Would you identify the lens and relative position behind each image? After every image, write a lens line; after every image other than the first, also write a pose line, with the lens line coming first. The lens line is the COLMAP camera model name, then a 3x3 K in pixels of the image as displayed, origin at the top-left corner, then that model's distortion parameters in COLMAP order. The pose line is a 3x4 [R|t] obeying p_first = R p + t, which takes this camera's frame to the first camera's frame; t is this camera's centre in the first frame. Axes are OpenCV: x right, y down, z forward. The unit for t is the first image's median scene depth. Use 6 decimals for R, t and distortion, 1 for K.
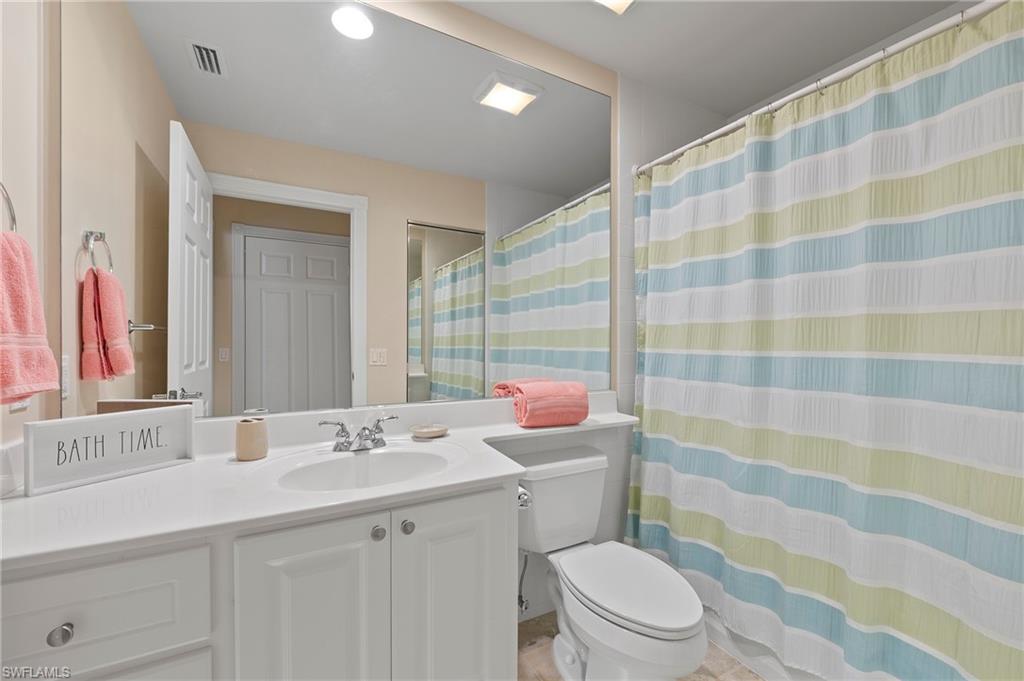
lens RADIAL K [[414.8, 0, 515.3], [0, 414.8, 344.1], [0, 0, 1]] dist [-0.000627, -0.000260]
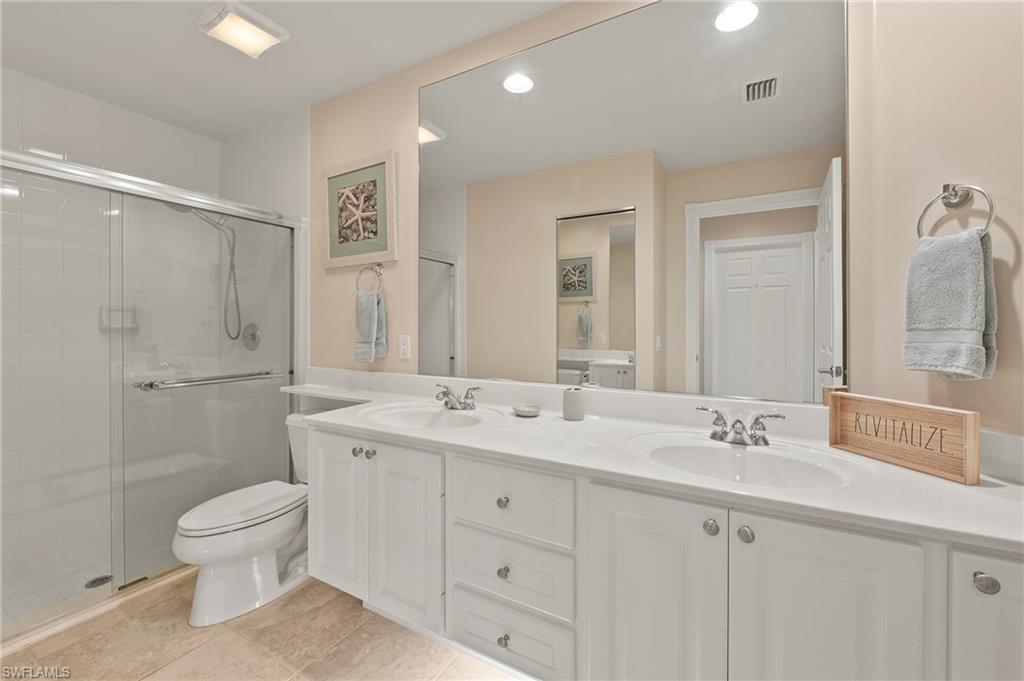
lens RADIAL K [[397.4, 0, 512.0], [0, 397.4, 340.5], [0, 0, 1]] dist [0.000615, -0.000018]
pose [[0.540734, 0.021369, -0.840922, 0.183681], [-0.006054, 0.999750, 0.021513, 0.000793], [0.841172, -0.006542, 0.540729, 0.101918]]
